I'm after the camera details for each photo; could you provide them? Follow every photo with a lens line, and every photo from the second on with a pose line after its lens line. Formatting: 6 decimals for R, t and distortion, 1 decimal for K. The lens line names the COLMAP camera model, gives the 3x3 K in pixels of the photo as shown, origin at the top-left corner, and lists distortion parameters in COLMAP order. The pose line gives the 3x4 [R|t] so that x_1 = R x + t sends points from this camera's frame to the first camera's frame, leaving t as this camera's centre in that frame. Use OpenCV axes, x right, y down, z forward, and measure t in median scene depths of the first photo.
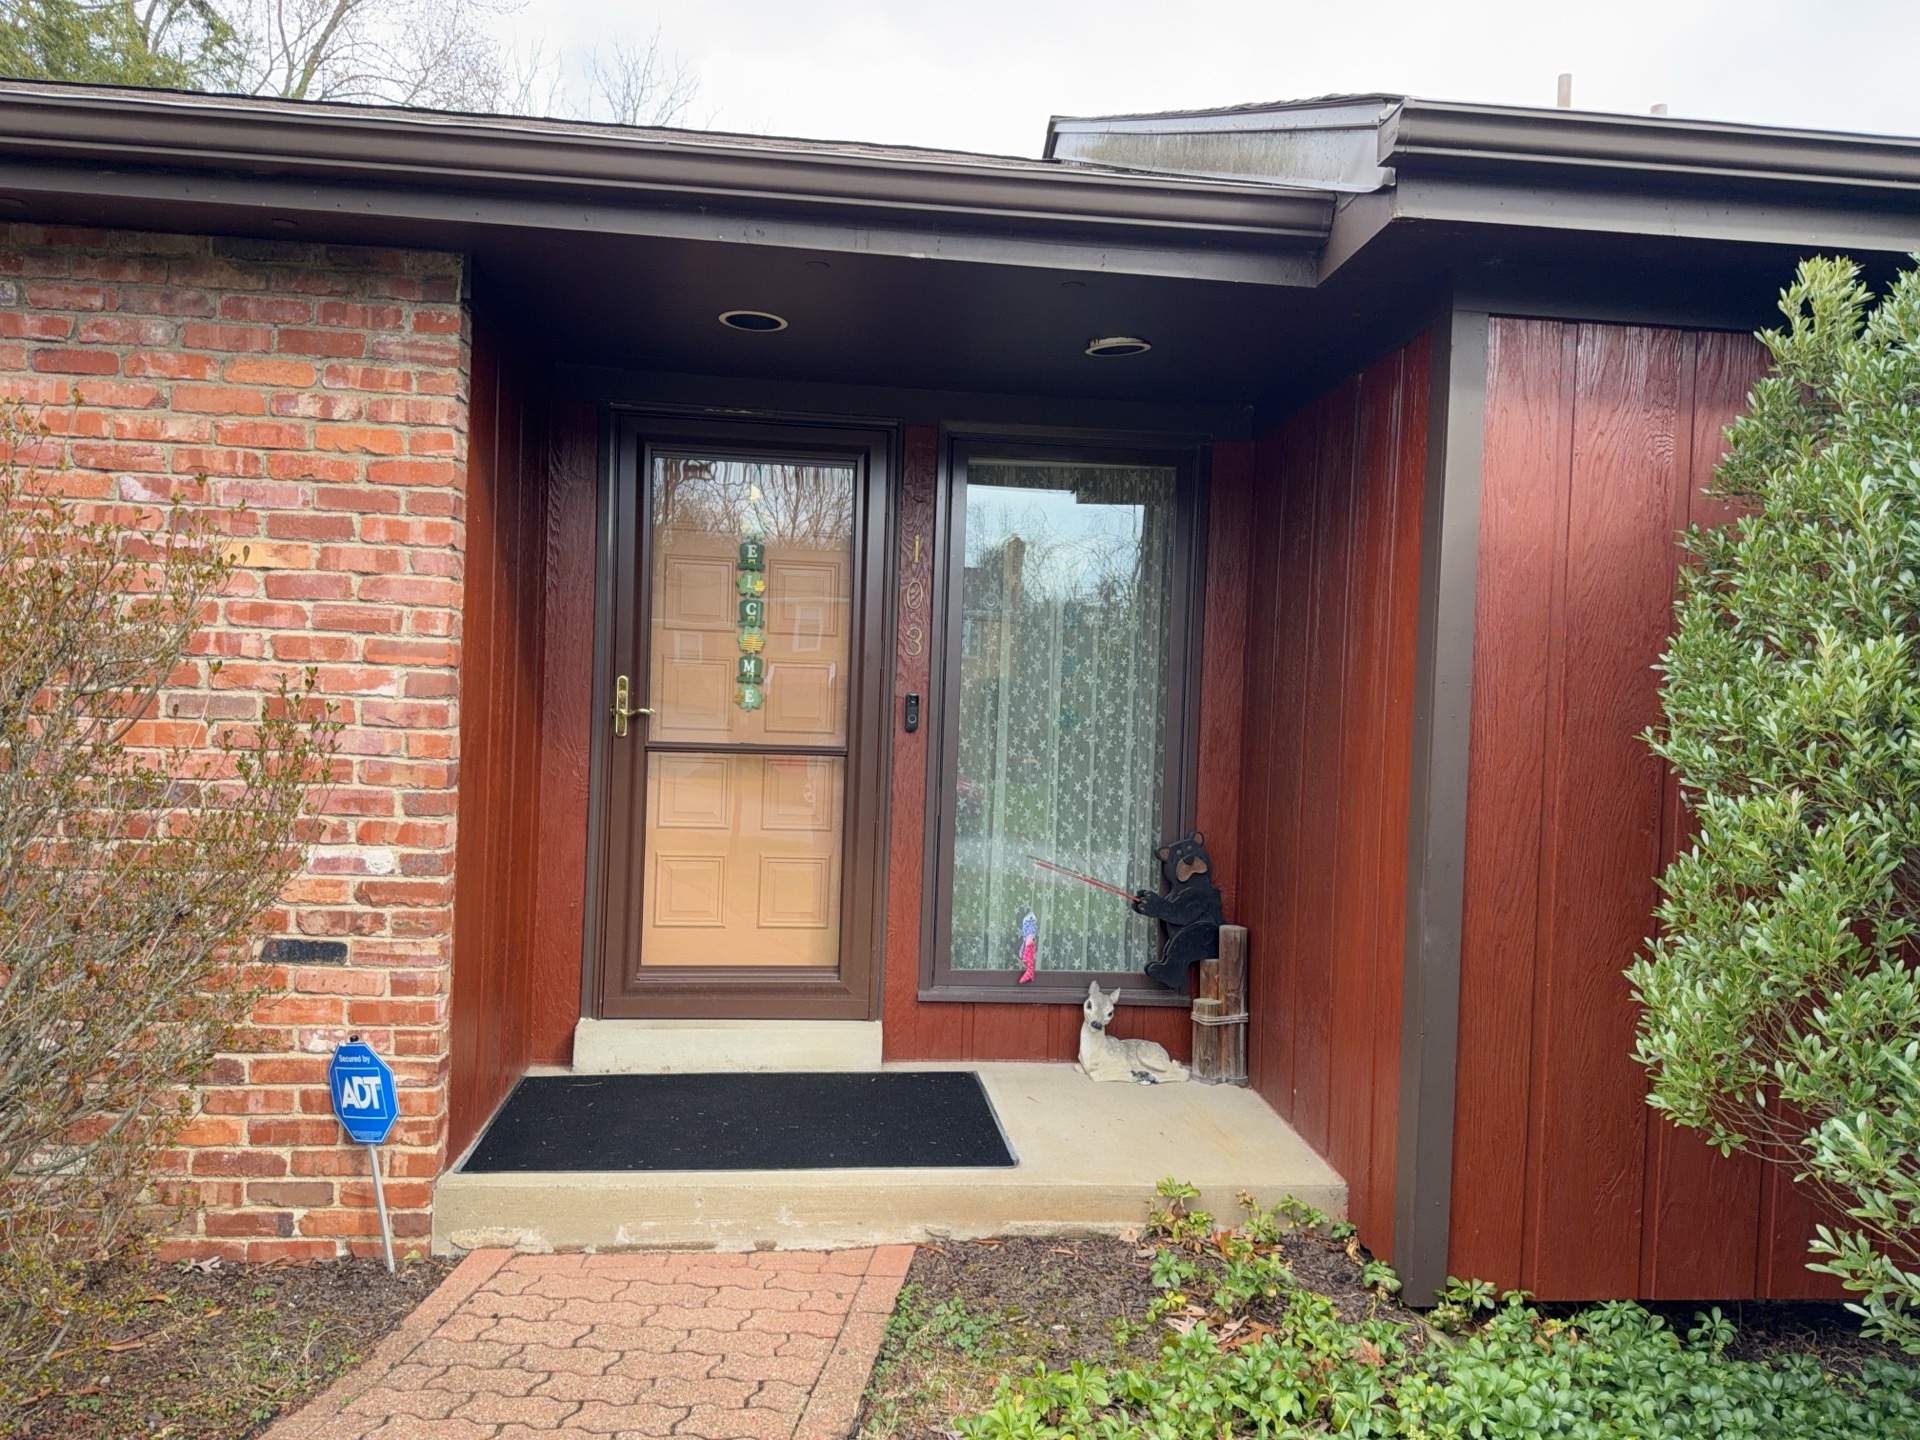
lens RADIAL K [[1302.4, 0, 960.0], [0, 1302.4, 720.0], [0, 0, 1]] dist [0.041851, -0.110577]
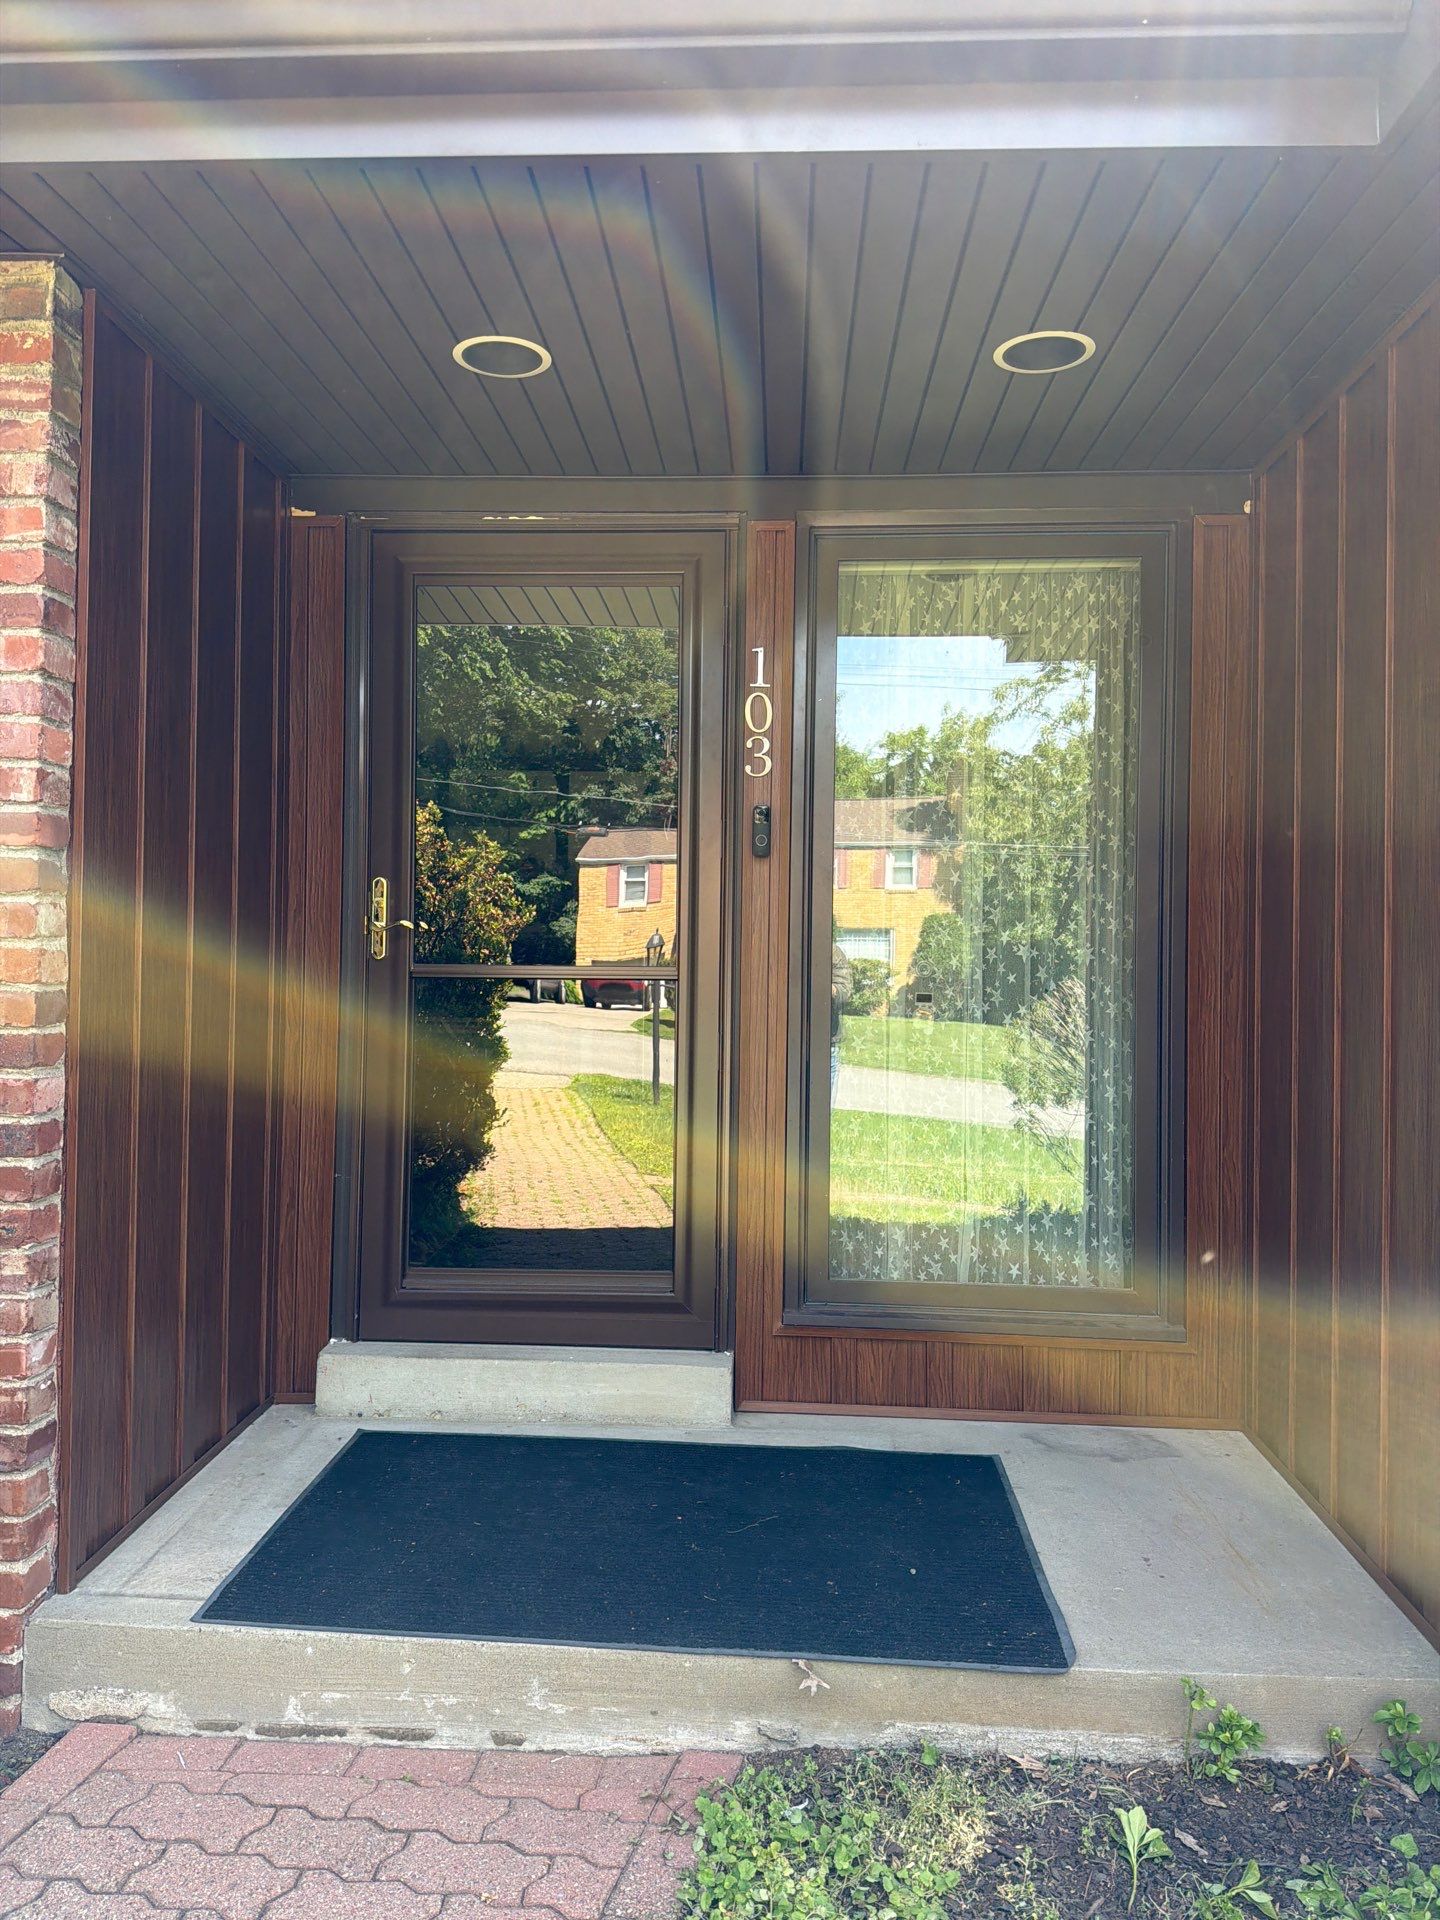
lens RADIAL K [[1318.2, 0, 719.4], [0, 1318.2, 927.1], [0, 0, 1]] dist [0.002079, -0.002631]
pose [[0.988805, -0.022860, -0.147455, 0.057726], [0.018312, 0.999316, -0.032127, 0.028800], [0.148089, 0.029067, 0.988547, 0.372981]]
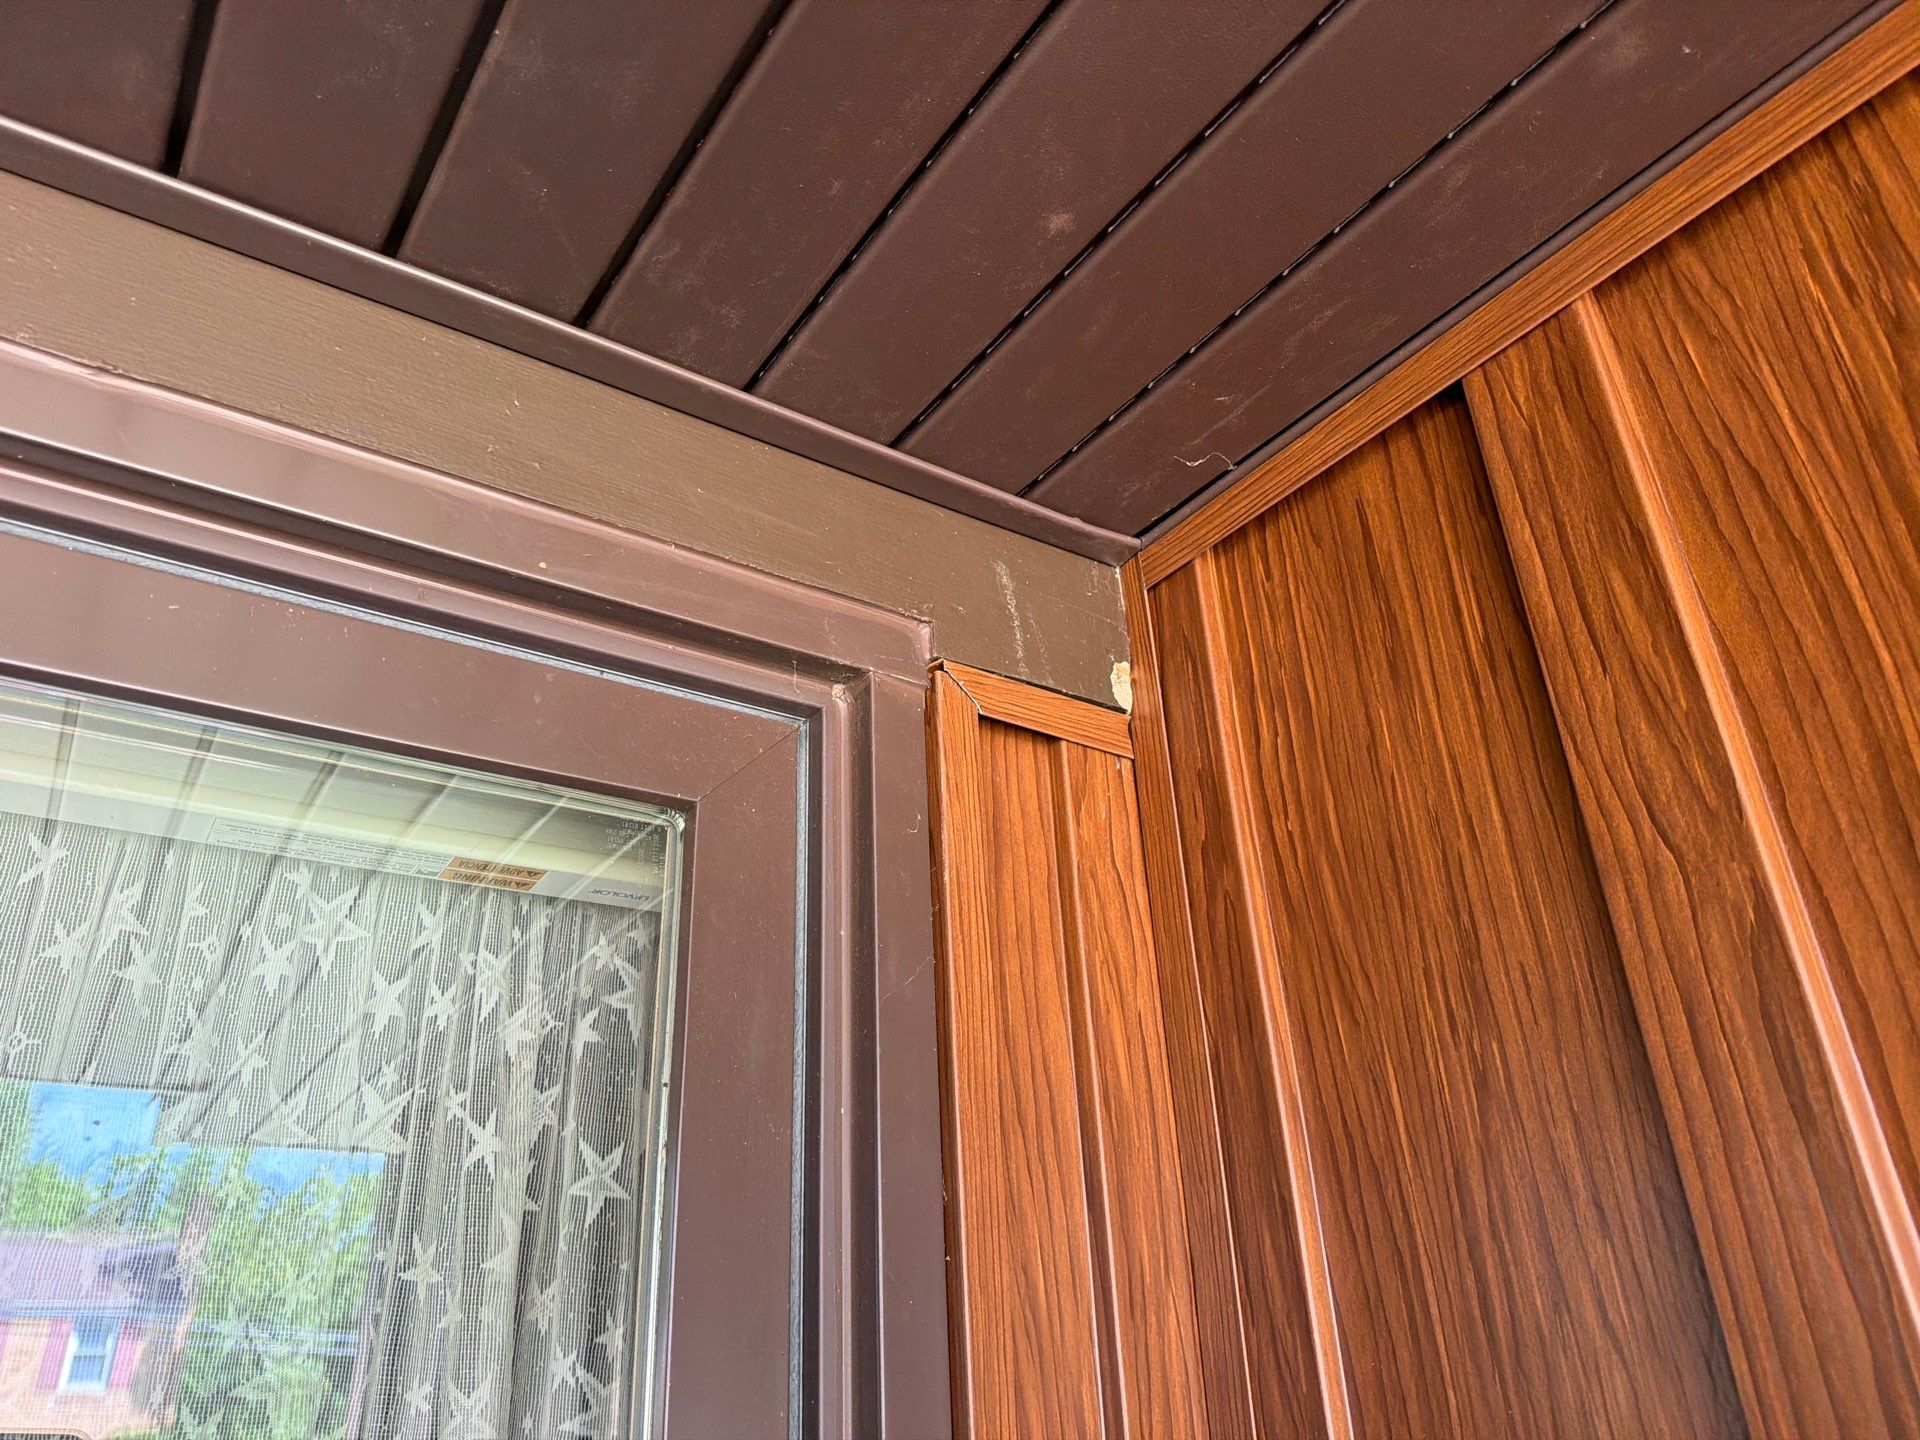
lens RADIAL K [[1319.3, 0, 960.0], [0, 1319.3, 720.0], [0, 0, 1]] dist [0.105093, -0.120911]
pose [[0.873737, 0.150903, 0.462397, 0.172338], [0.078265, 0.894651, -0.439857, -0.191883], [-0.480060, 0.420509, 0.769880, 1.188694]]
